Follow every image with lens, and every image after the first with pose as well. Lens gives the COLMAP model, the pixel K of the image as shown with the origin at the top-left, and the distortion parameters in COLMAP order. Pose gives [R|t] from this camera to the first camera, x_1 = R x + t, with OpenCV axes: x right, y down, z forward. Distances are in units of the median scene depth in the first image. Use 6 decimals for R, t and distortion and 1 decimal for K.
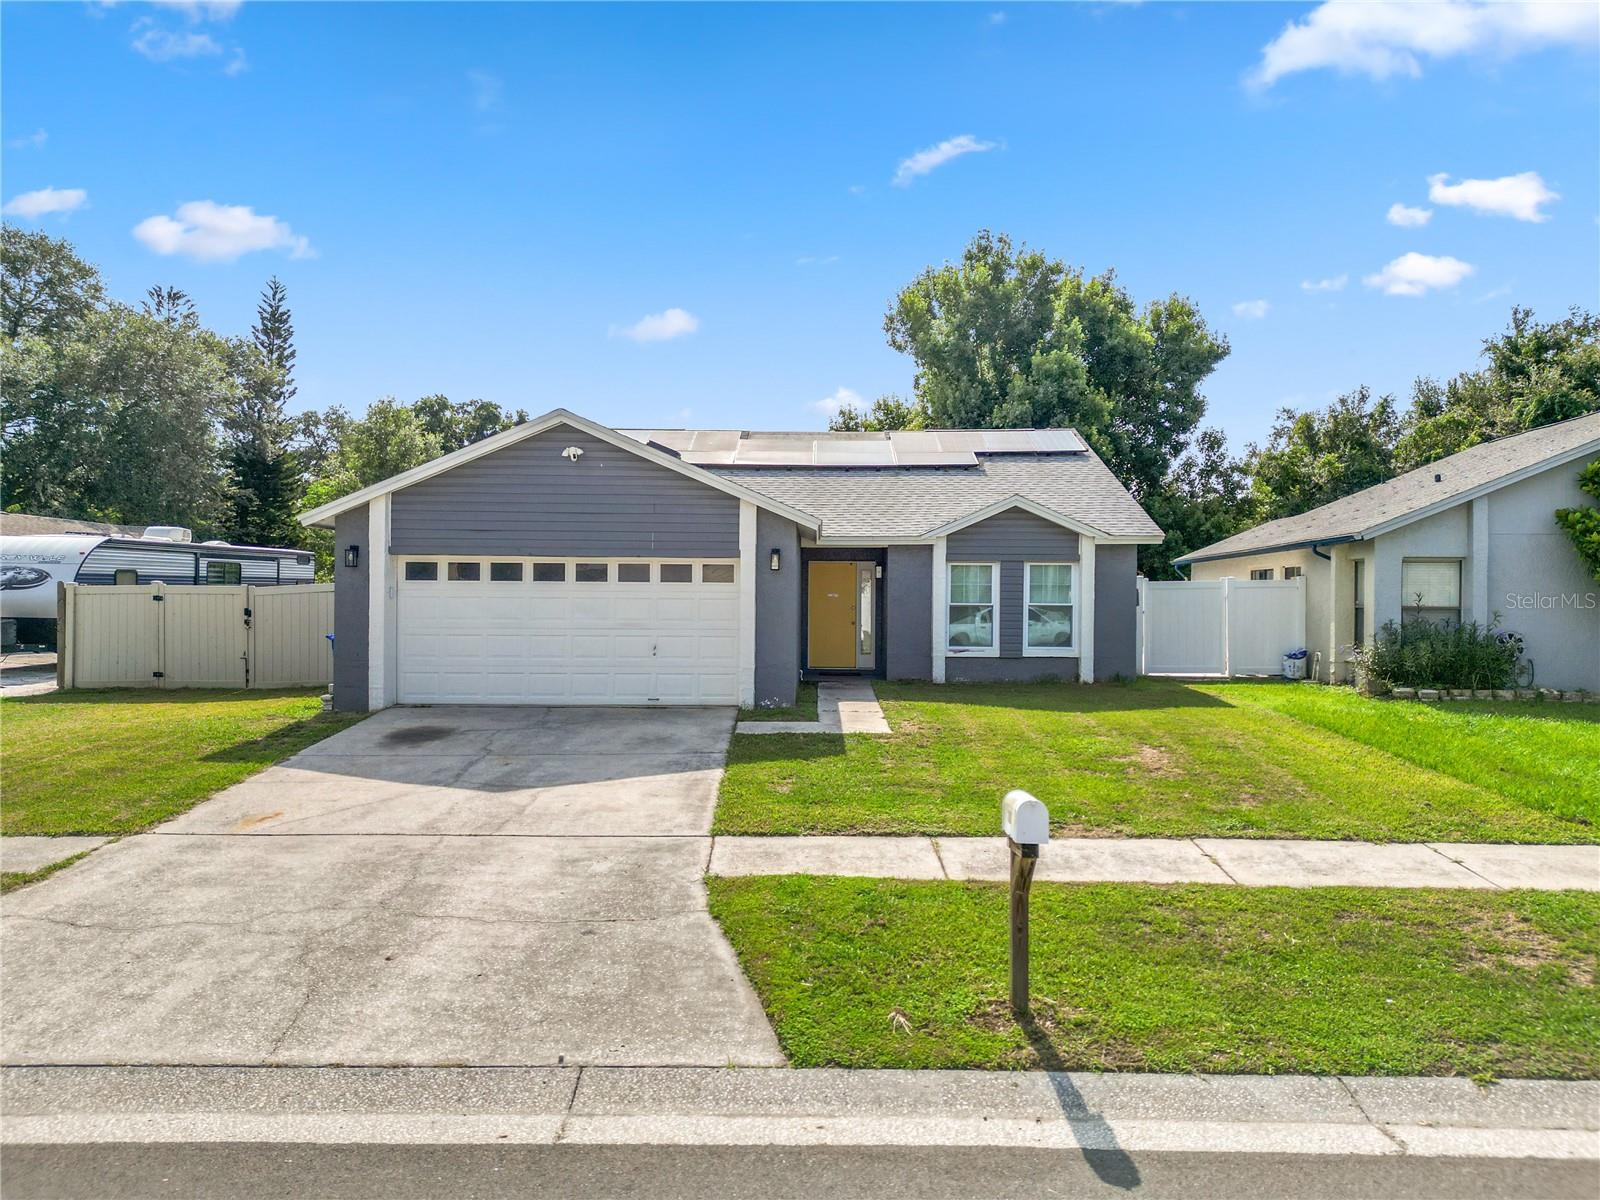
lens RADIAL K [[1120.2, 0, 800.0], [0, 1120.2, 600.0], [0, 0, 1]] dist [0.069679, -0.067221]
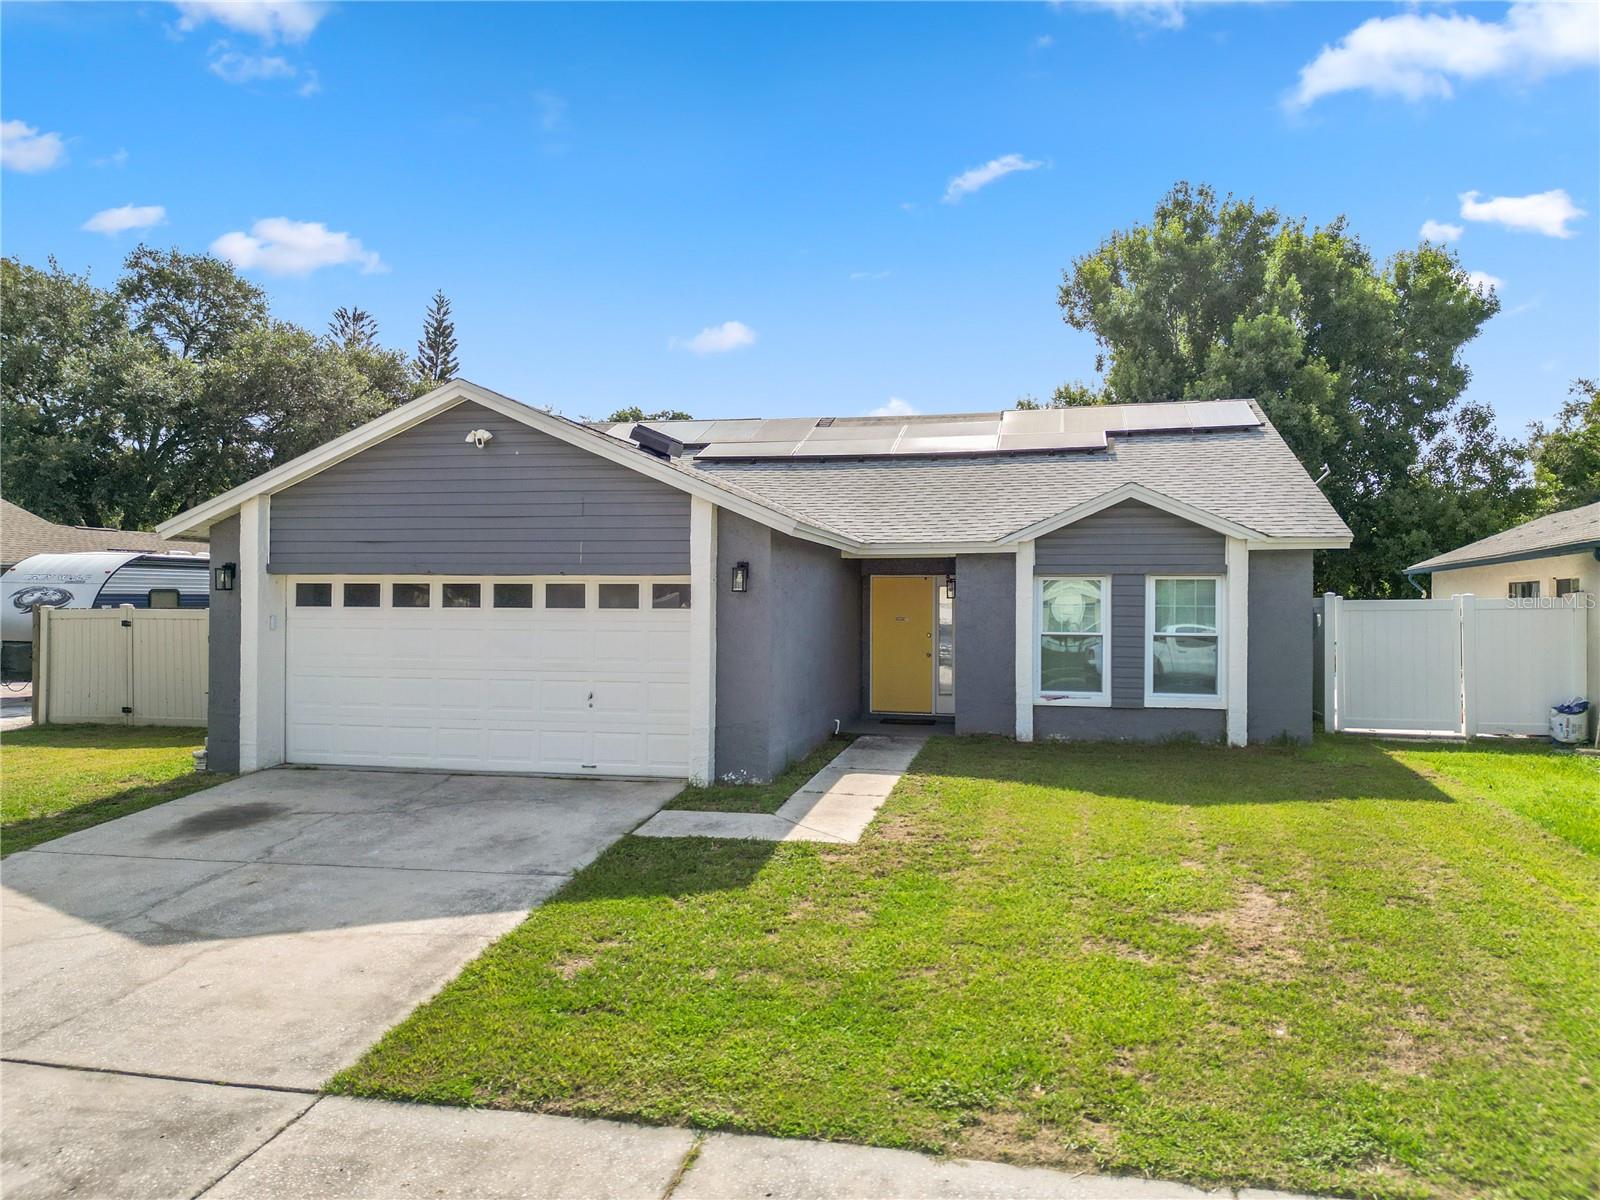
lens RADIAL K [[1128.7, 0, 800.0], [0, 1128.7, 600.0], [0, 0, 1]] dist [0.039109, -0.028967]
pose [[0.979386, -0.002613, -0.201983, 0.104943], [0.001058, 0.999969, -0.007808, -0.010353], [0.201997, 0.007433, 0.979358, 0.198432]]
